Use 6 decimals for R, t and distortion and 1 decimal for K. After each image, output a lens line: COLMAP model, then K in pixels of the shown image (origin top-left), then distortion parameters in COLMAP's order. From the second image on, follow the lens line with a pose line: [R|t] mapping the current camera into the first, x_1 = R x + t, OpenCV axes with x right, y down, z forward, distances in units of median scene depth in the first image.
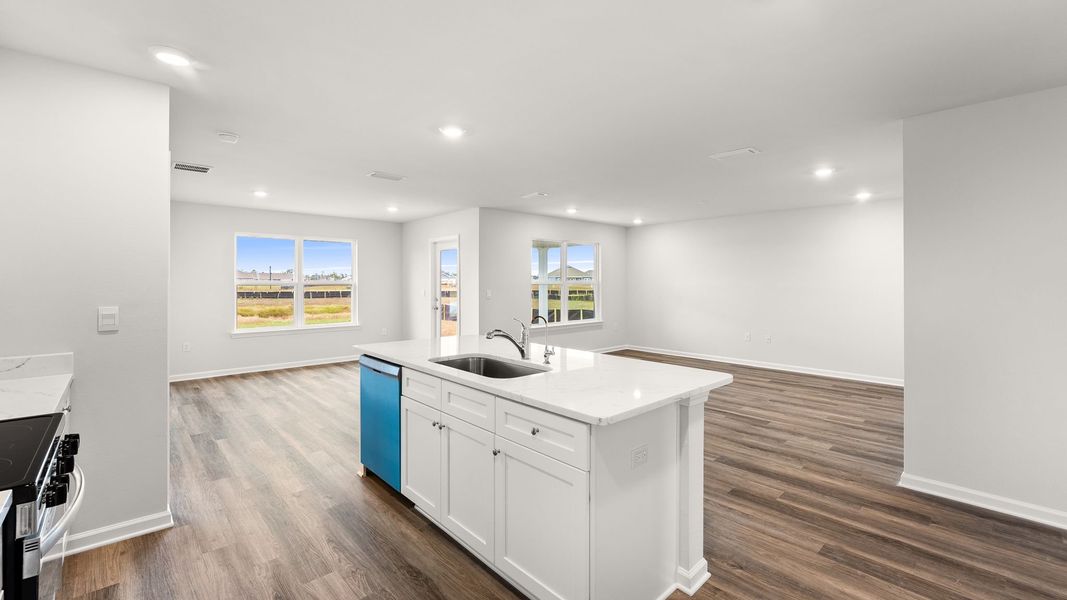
lens RADIAL K [[448.9, 0, 535.3], [0, 448.9, 280.8], [0, 0, 1]] dist [0.004690, -0.000513]
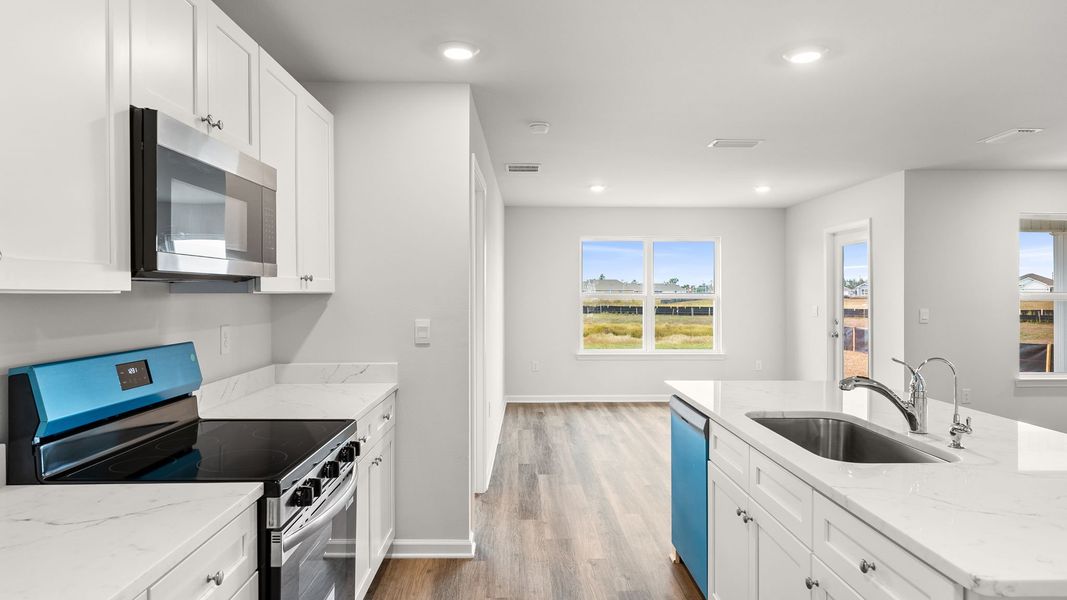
lens RADIAL K [[627.0, 0, 537.3], [0, 627.0, 295.7], [0, 0, 1]] dist [-0.003340, -0.002264]
pose [[0.755245, 0.001451, -0.655441, 0.102327], [0.001470, 0.999991, 0.003908, 0.000360], [0.655441, -0.003915, 0.755236, 0.084861]]
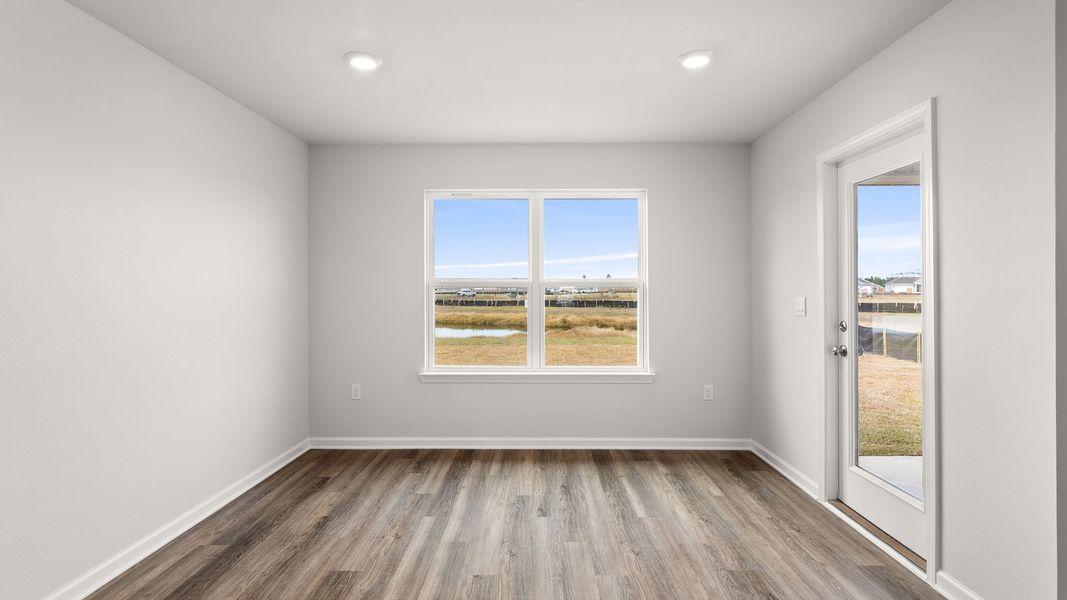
lens RADIAL K [[506.4, 0, 535.7], [0, 506.4, 293.4], [0, 0, 1]] dist [-0.002590, -0.000414]
pose [[0.724265, 0.000570, -0.689522, -0.271048], [0.004141, 0.999978, 0.005176, 0.028471], [0.689510, -0.006605, 0.724246, 1.231520]]
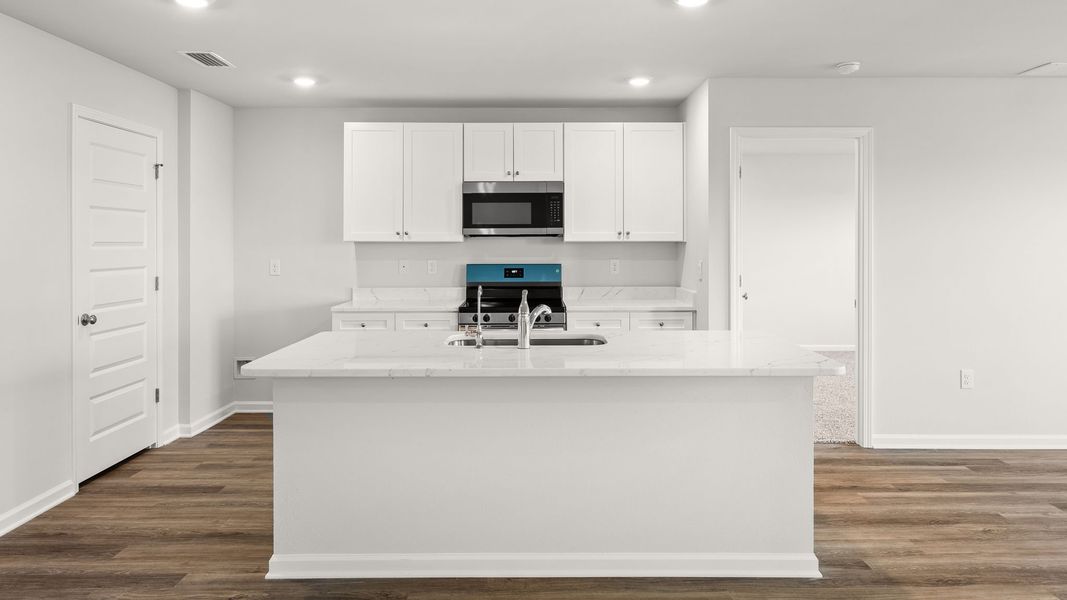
lens RADIAL K [[714.4, 0, 534.7], [0, 714.4, 243.6], [0, 0, 1]] dist [-0.002050, 0.000787]
pose [[-0.681384, 0.001254, -0.731925, 0.652119], [0.001604, 0.999999, 0.000221, 0.003623], [0.731925, -0.001024, -0.681385, 1.436784]]
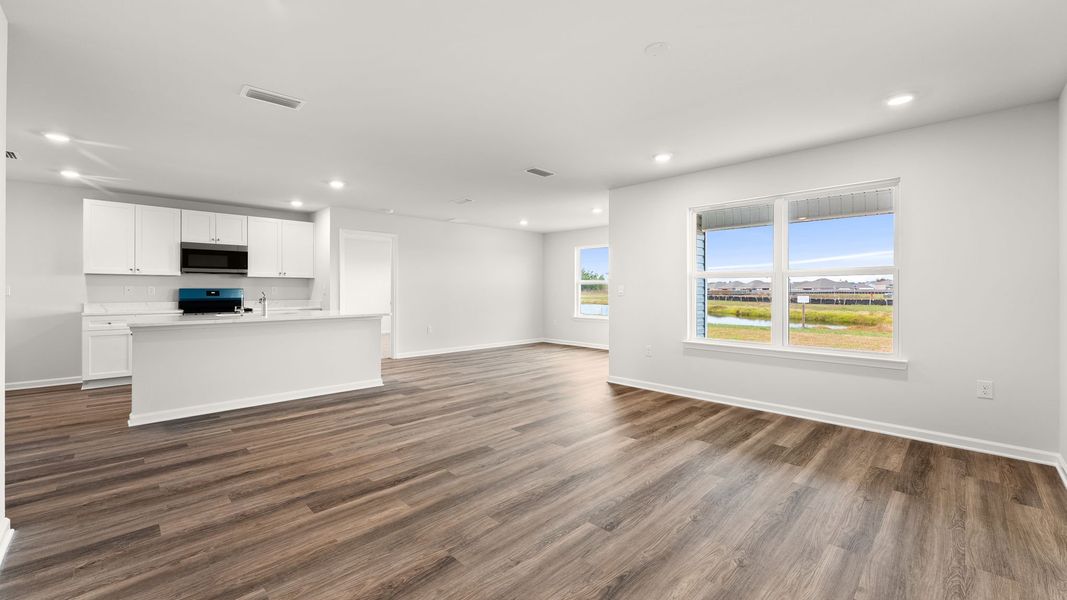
lens RADIAL K [[427.3, 0, 536.1], [0, 427.3, 289.8], [0, 0, 1]] dist [0.003664, 0.000070]
pose [[0.024220, -0.002500, -0.999704, 1.346031], [0.000332, 0.999997, -0.002492, 0.062126], [0.999707, -0.000272, 0.024221, 1.615815]]
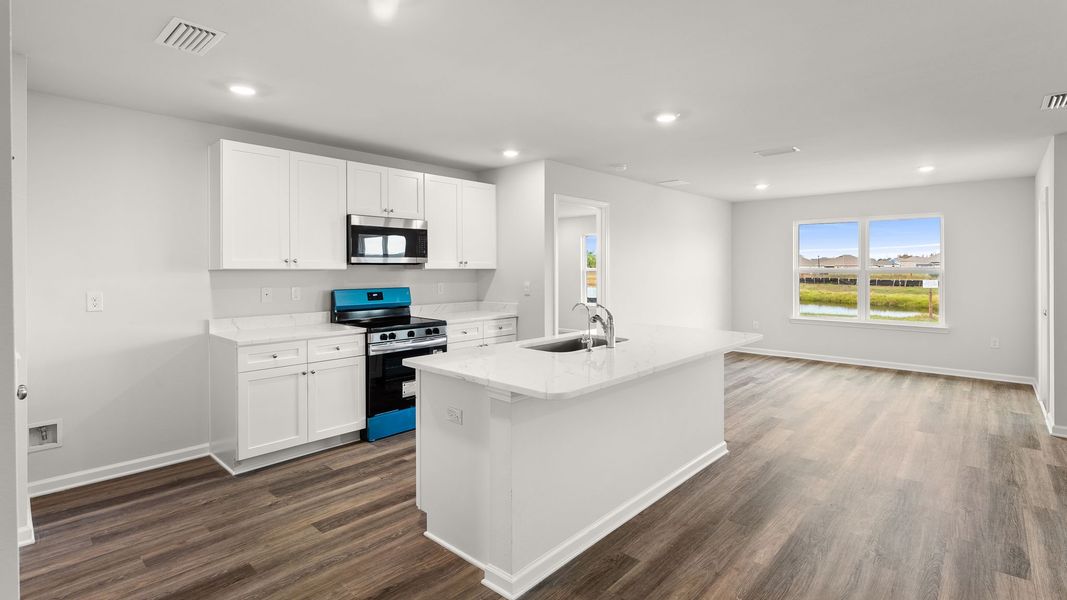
lens RADIAL K [[506.4, 0, 538.9], [0, 506.4, 268.8], [0, 0, 1]] dist [-0.002590, -0.000414]
pose [[0.087523, -0.002238, -0.996160, 0.863298], [0.004777, 0.999987, -0.001827, 0.002747], [0.996151, -0.004599, 0.087532, 0.590377]]
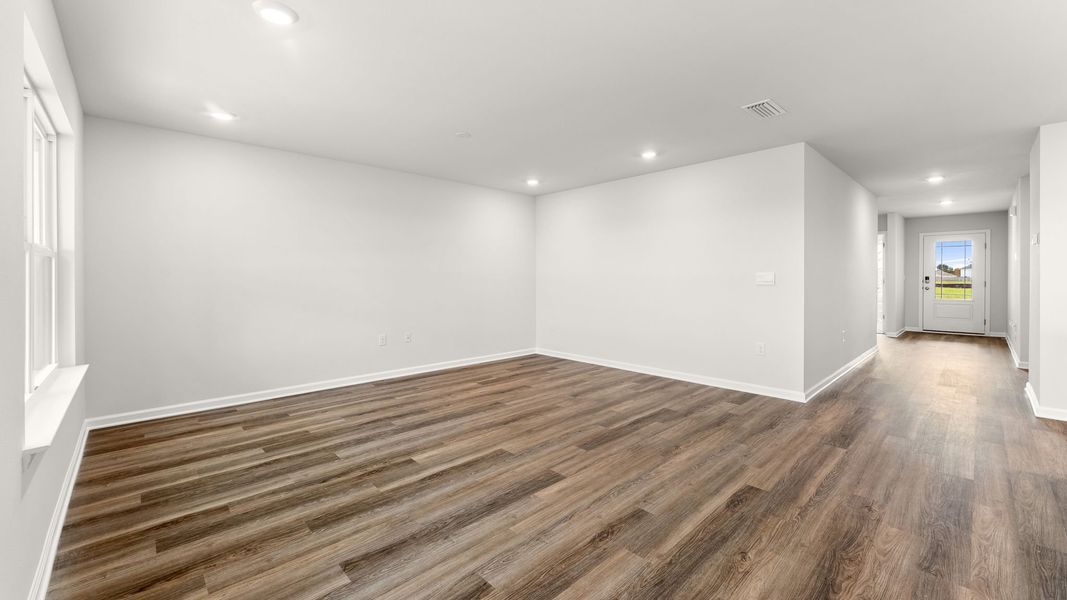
lens RADIAL K [[427.3, 0, 541.0], [0, 427.3, 278.7], [0, 0, 1]] dist [0.003664, 0.000070]
pose [[-0.016608, -0.005227, 0.999848, -0.447026], [0.000589, 0.999986, 0.005237, 0.056044], [-0.999862, 0.000676, -0.016604, 1.635846]]
